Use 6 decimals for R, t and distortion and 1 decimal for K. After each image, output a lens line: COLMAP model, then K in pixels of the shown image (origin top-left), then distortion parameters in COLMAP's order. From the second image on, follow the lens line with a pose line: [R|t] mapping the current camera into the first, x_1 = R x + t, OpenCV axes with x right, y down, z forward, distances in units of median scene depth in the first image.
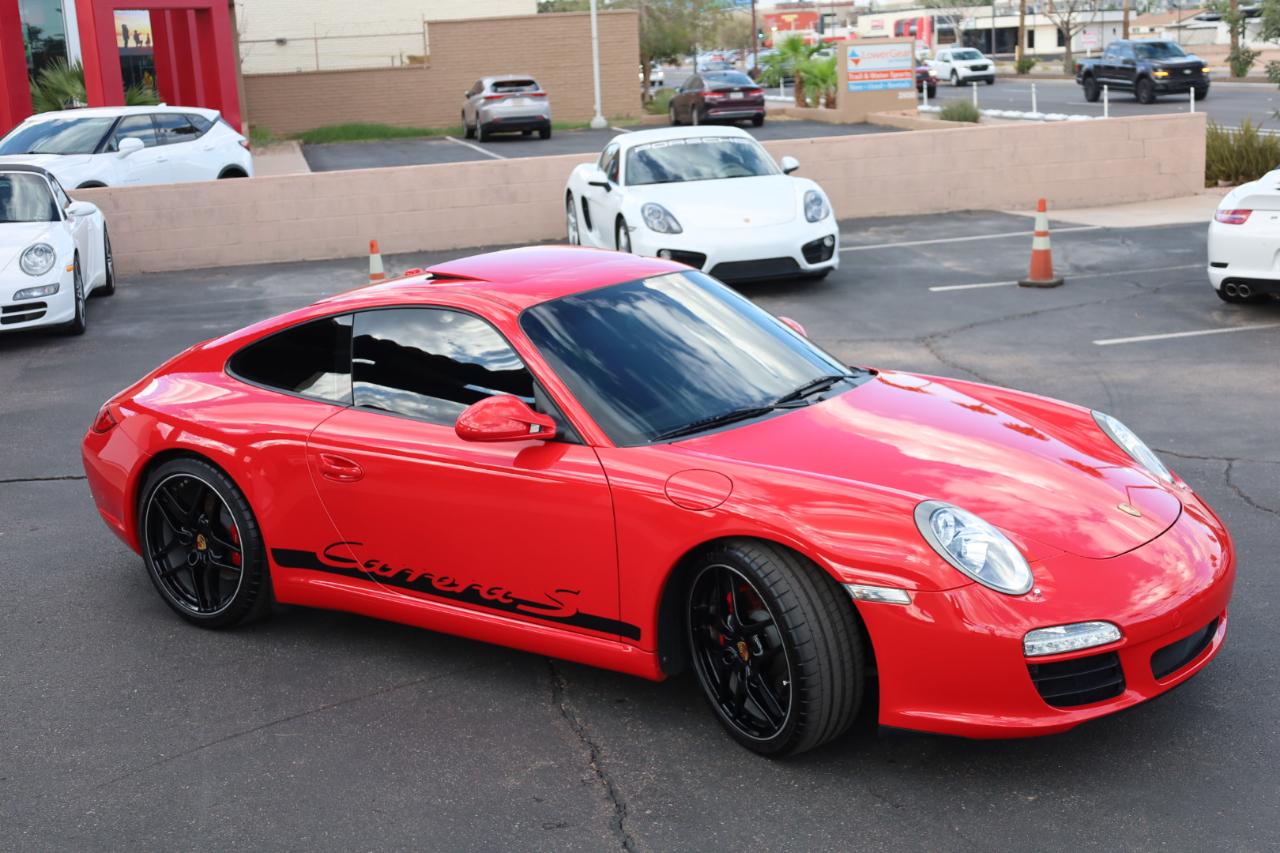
lens RADIAL K [[1707.9, 0, 640.0], [0, 1707.9, 426.5], [0, 0, 1]] dist [0.000325, 0.070385]
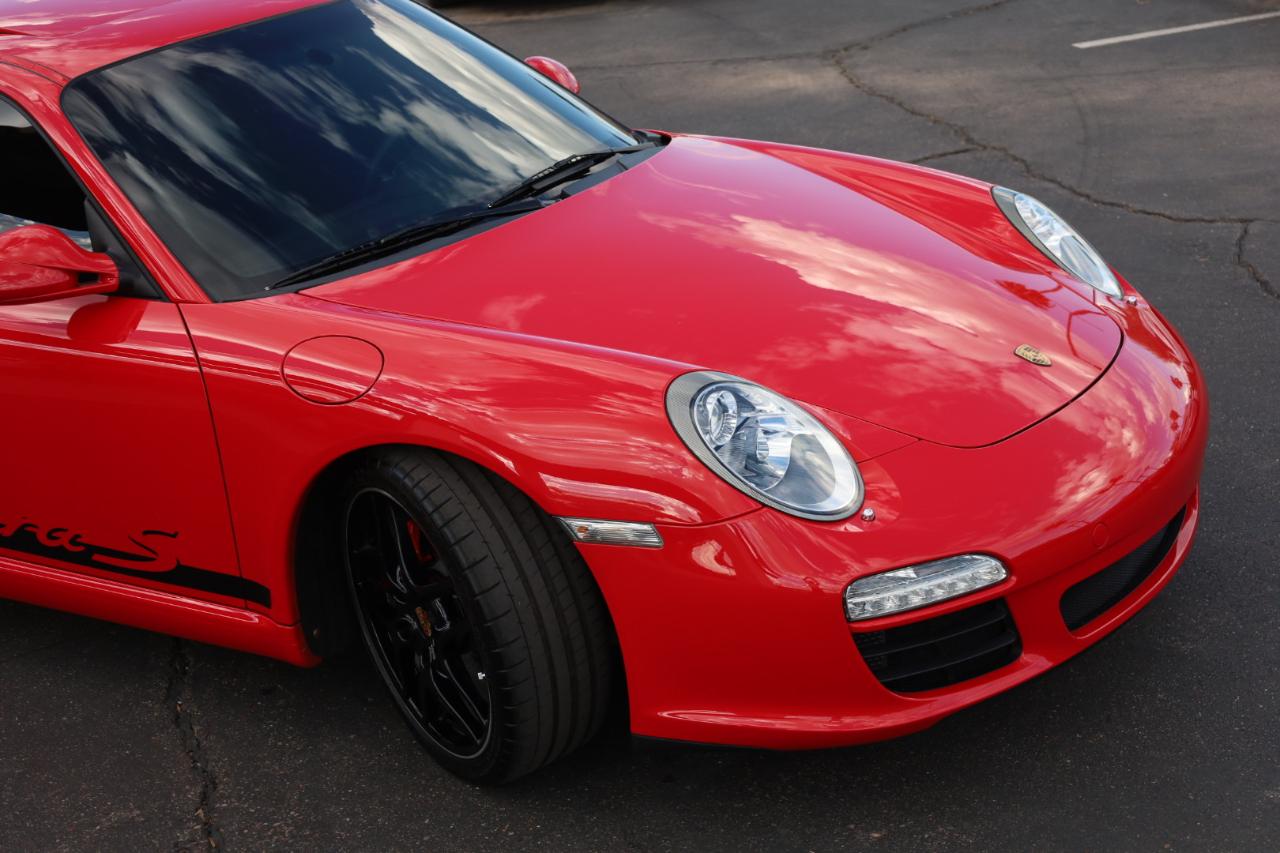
lens RADIAL K [[2226.4, 0, 640.0], [0, 2226.4, 426.5], [0, 0, 1]] dist [-0.030018, 0.030873]
pose [[0.997681, -0.061873, 0.028356, 0.113723], [0.058037, 0.991025, 0.120424, -0.030896], [-0.035552, -0.118499, 0.992318, 0.186157]]
